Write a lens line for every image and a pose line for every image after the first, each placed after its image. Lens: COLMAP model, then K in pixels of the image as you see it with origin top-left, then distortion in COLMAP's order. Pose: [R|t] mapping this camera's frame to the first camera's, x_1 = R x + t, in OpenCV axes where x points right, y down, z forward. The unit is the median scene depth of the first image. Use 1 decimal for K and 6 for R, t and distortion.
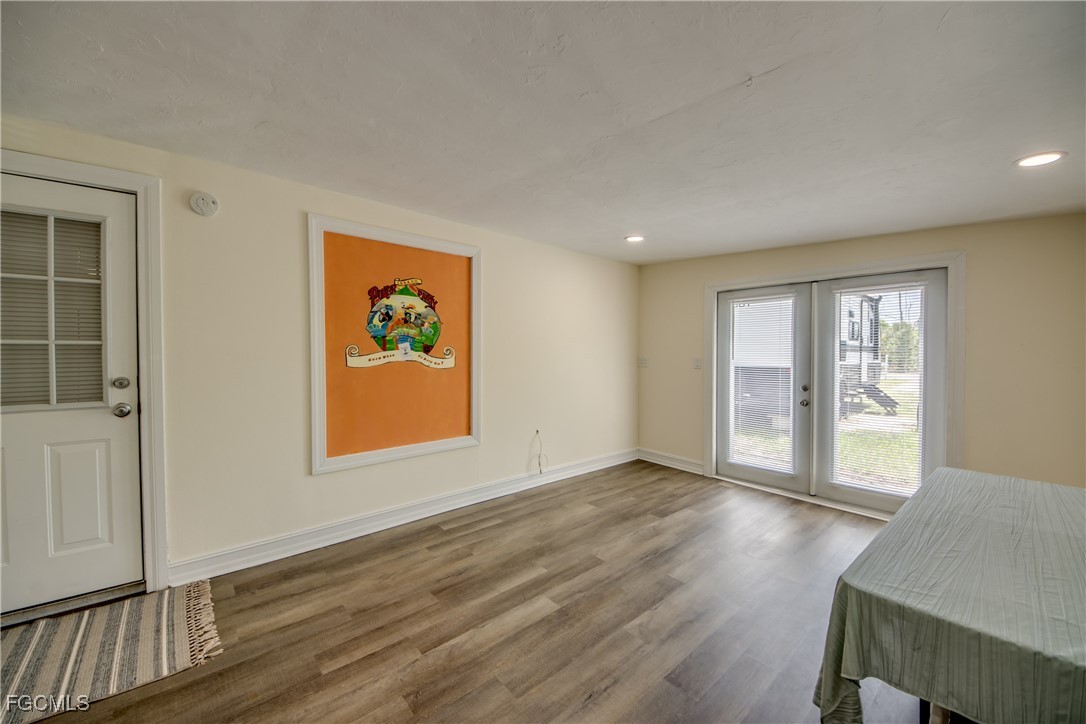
lens RADIAL K [[416.4, 0, 542.1], [0, 416.4, 361.1], [0, 0, 1]] dist [0.049934, -0.035917]
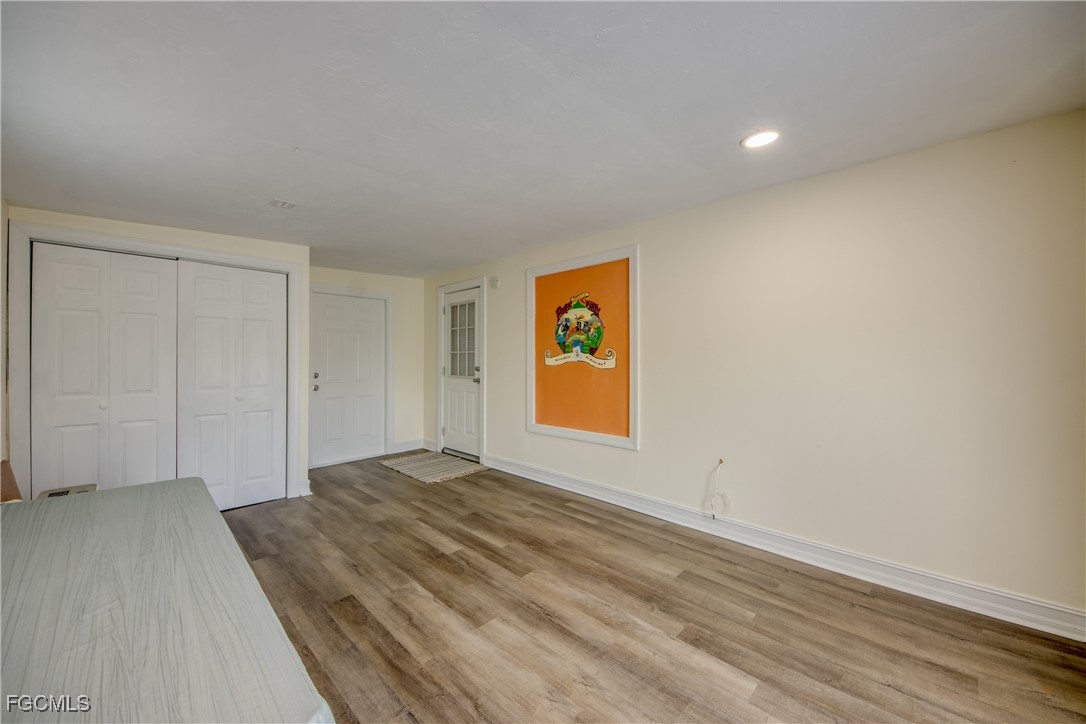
lens RADIAL K [[424.0, 0, 546.0], [0, 424.0, 358.4], [0, 0, 1]] dist [0.023439, -0.021154]
pose [[0.056604, -0.005911, -0.998379, 0.932536], [-0.022156, 0.999729, -0.007175, 0.002111], [0.998151, 0.022526, 0.056458, 0.848970]]
